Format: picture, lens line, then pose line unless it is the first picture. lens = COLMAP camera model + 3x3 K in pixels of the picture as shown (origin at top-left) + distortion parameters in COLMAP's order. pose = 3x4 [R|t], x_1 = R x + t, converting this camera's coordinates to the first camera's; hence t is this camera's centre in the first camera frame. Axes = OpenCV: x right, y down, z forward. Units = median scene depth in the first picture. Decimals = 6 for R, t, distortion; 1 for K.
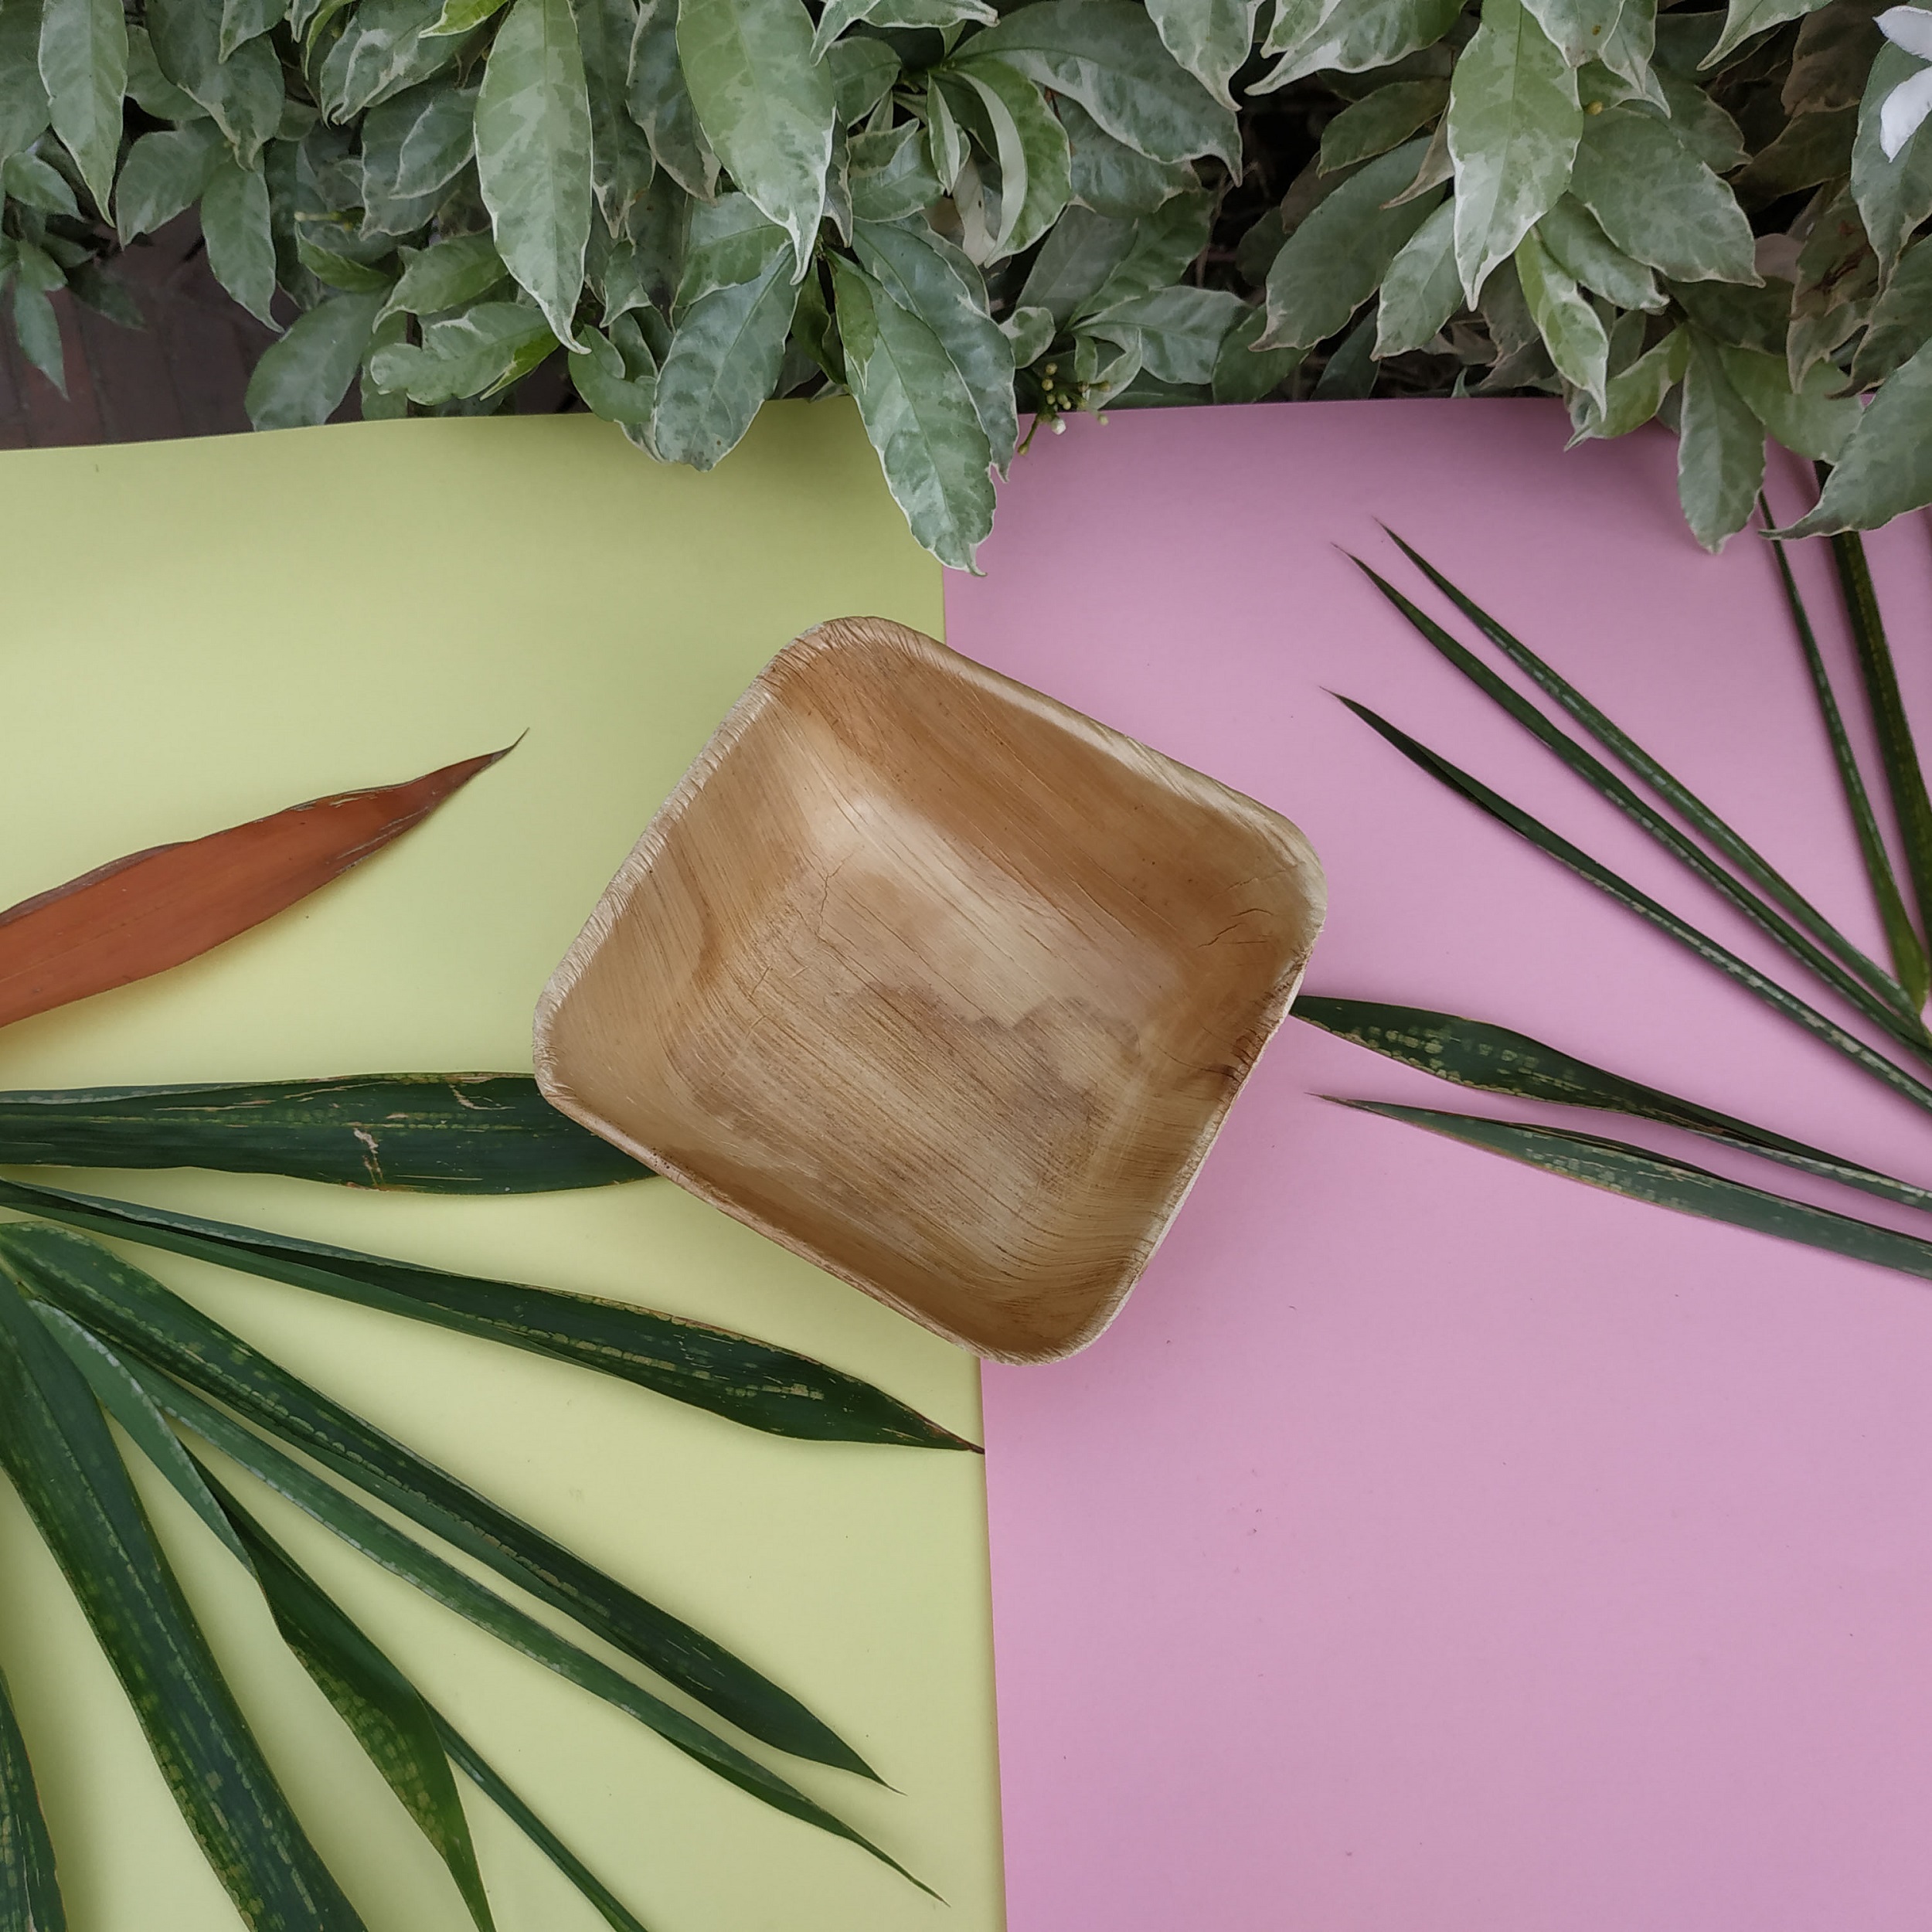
lens RADIAL K [[1918.4, 0, 879.1], [0, 1918.4, 963.9], [0, 0, 1]] dist [0.011679, -0.019202]
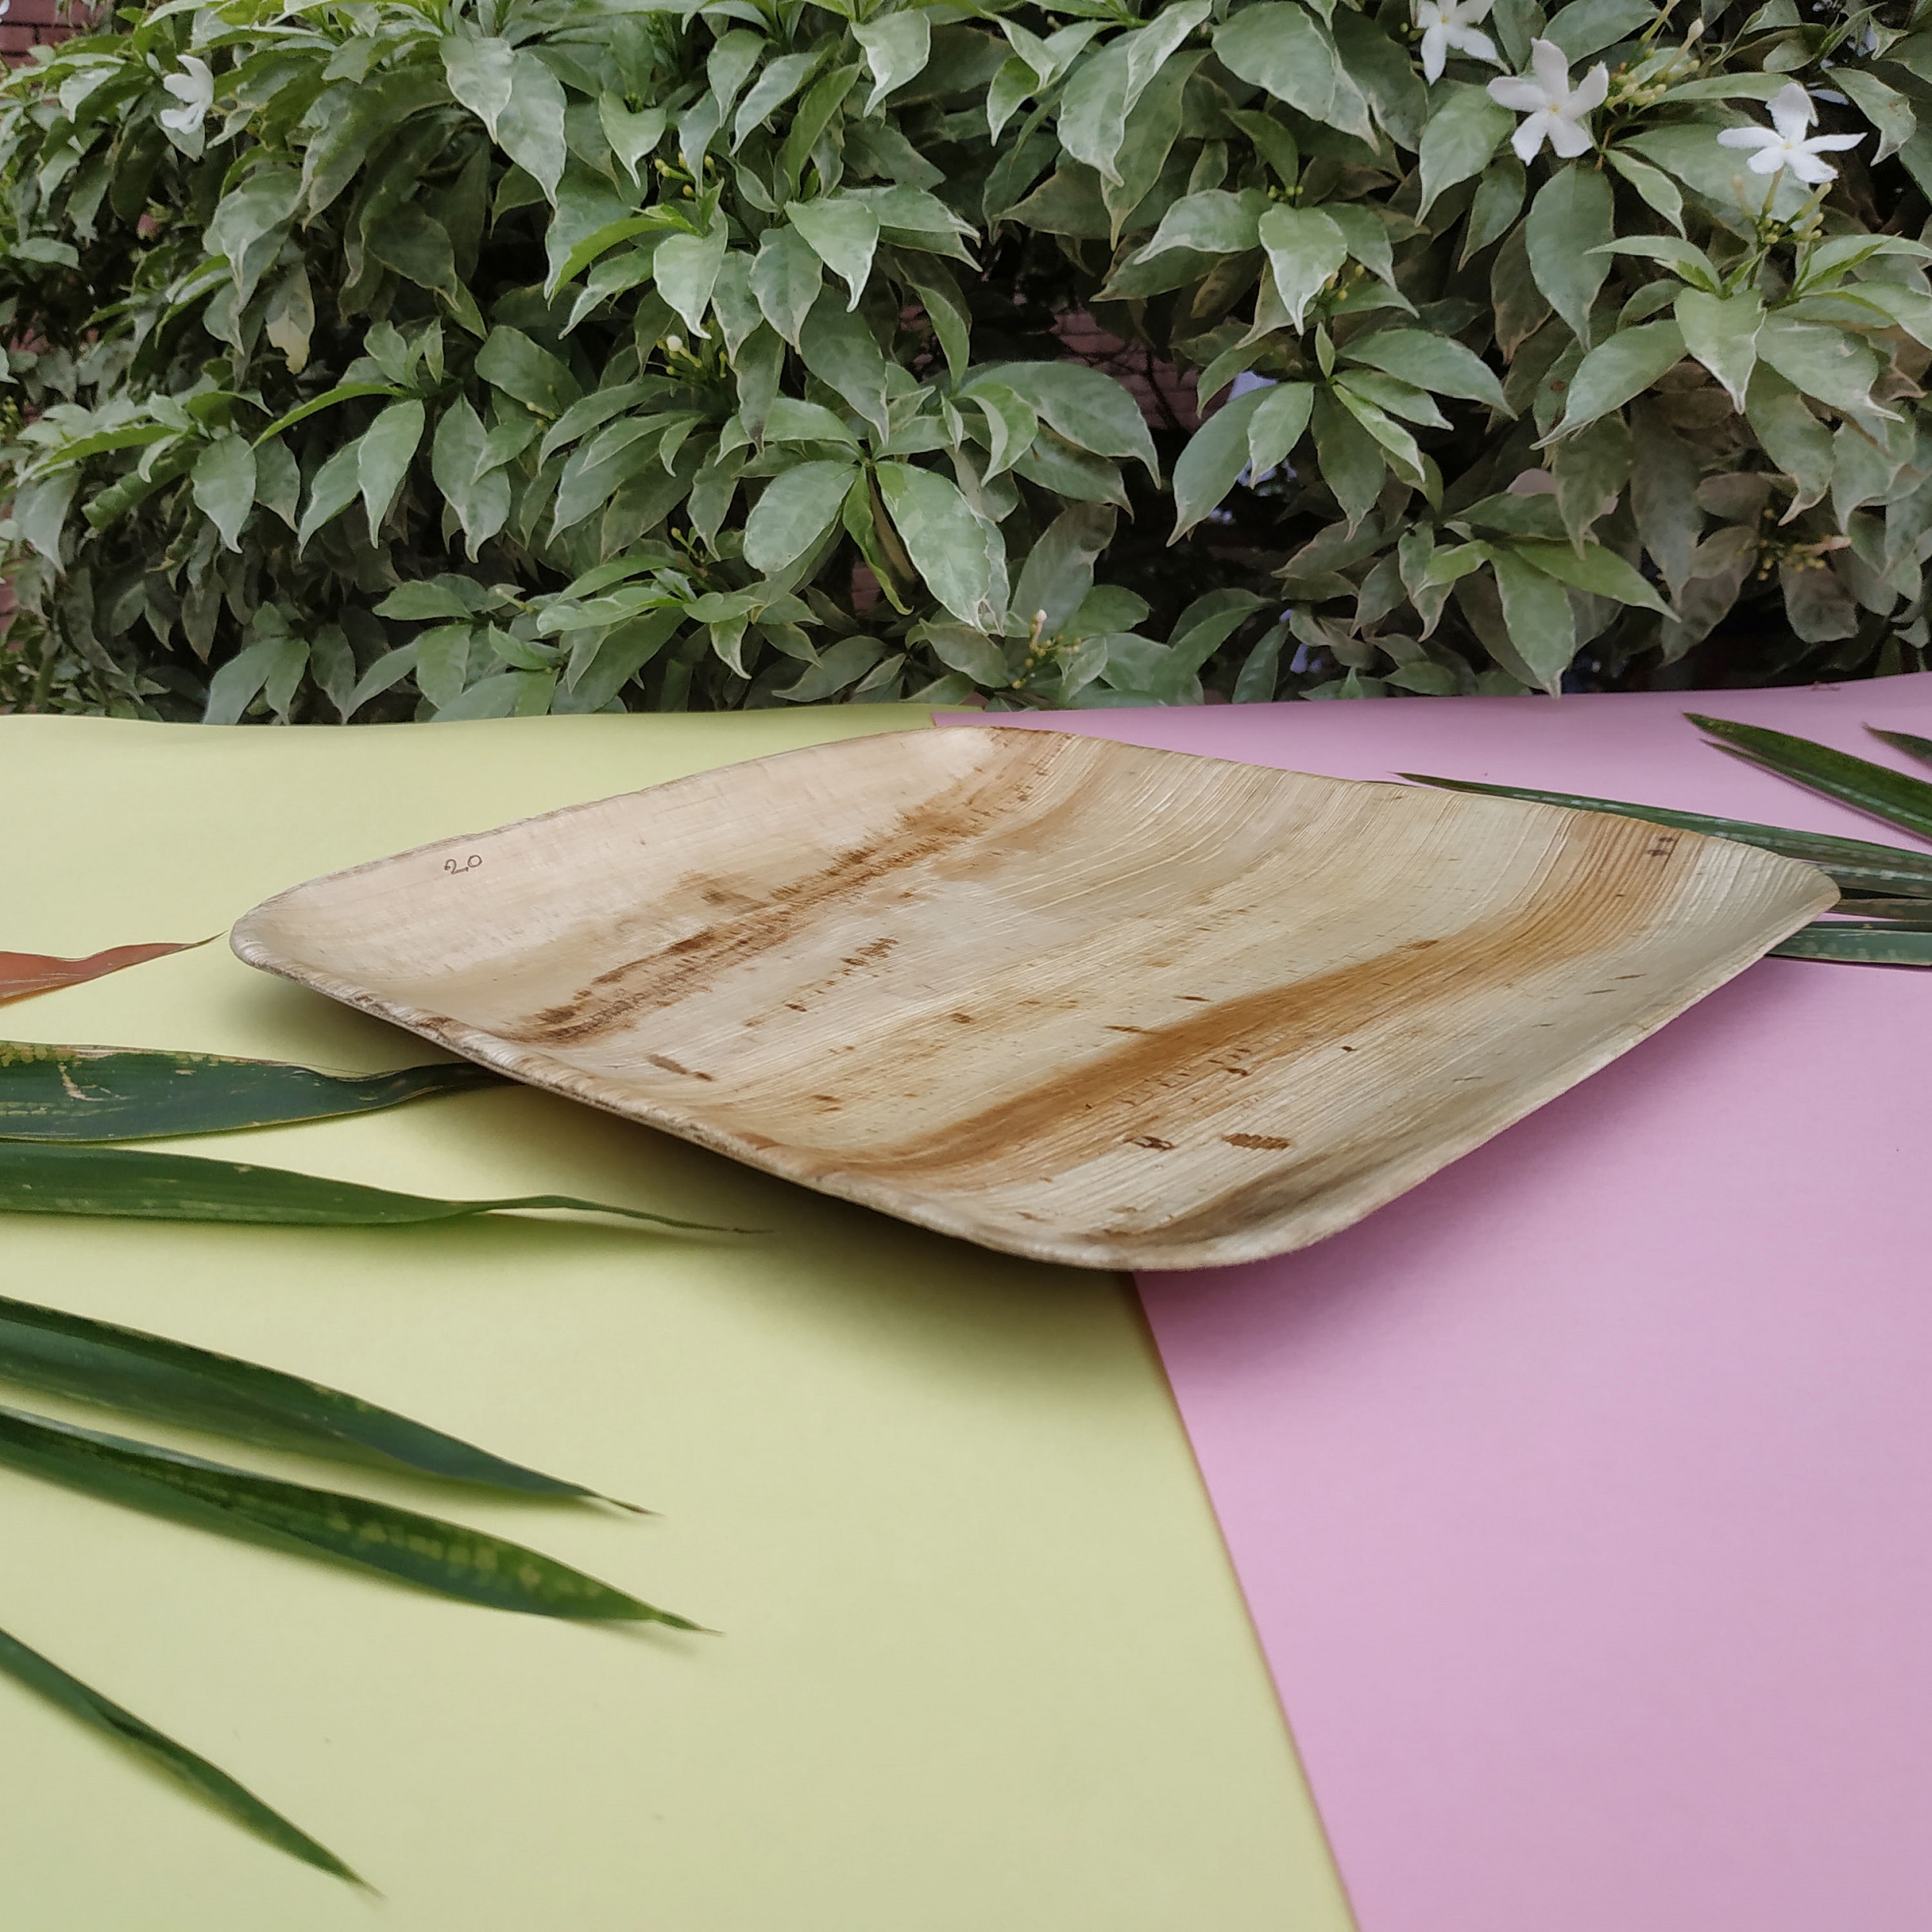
lens RADIAL K [[1889.4, 0, 837.8], [0, 1889.4, 1023.2], [0, 0, 1]] dist [-0.060890, 0.039262]
pose [[0.998860, 0.003298, -0.047629, 0.016782], [-0.036615, 0.693124, -0.719888, 0.956448], [0.030638, 0.720811, 0.692454, 0.322062]]
